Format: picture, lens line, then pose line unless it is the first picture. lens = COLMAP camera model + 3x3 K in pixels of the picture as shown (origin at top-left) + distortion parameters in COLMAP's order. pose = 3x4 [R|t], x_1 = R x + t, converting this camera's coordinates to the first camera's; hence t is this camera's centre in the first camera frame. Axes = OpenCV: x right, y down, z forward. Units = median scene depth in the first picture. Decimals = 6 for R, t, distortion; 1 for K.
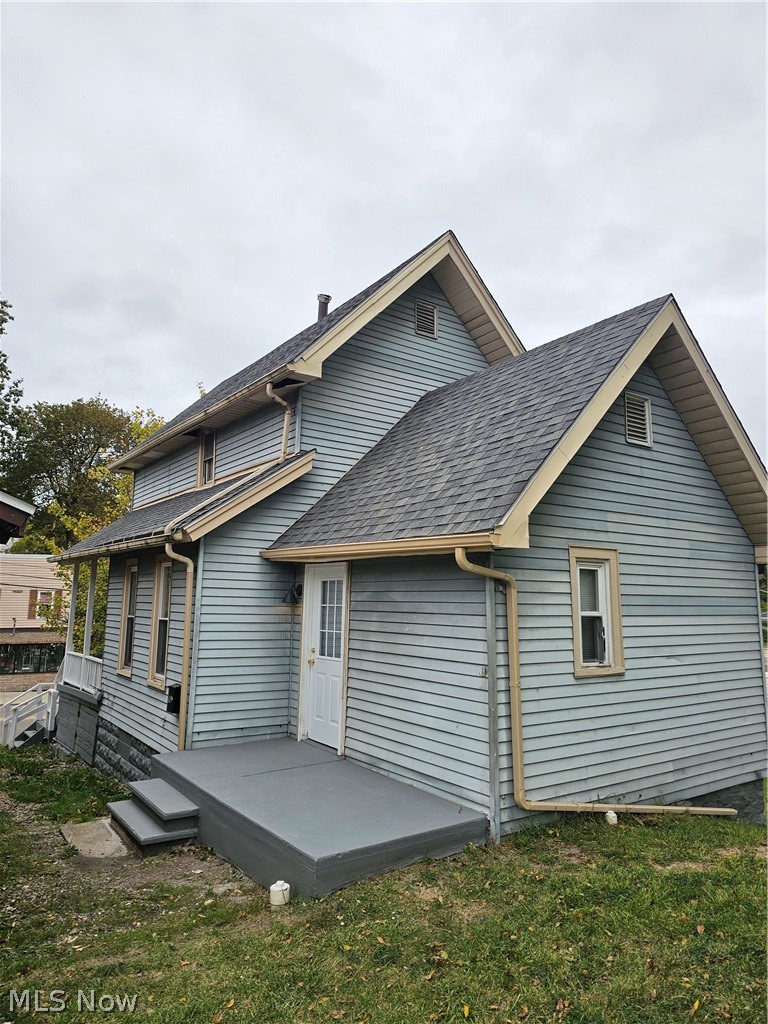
lens RADIAL K [[667.8, 0, 372.2], [0, 667.8, 502.2], [0, 0, 1]] dist [0.059058, -0.059386]
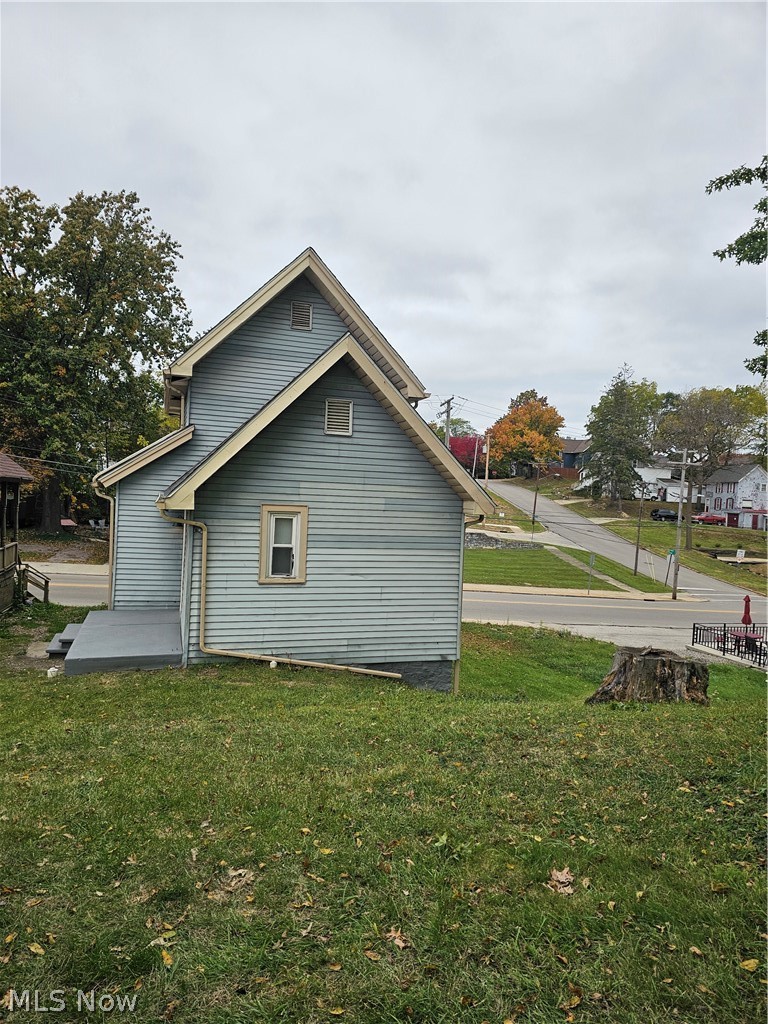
lens RADIAL K [[667.8, 0, 372.2], [0, 667.8, 502.2], [0, 0, 1]] dist [0.059058, -0.059386]
pose [[0.957002, 0.034467, -0.288028, 0.952283], [0.009889, 0.988463, 0.151141, -0.169395], [0.289914, -0.147490, 0.945620, -0.414341]]
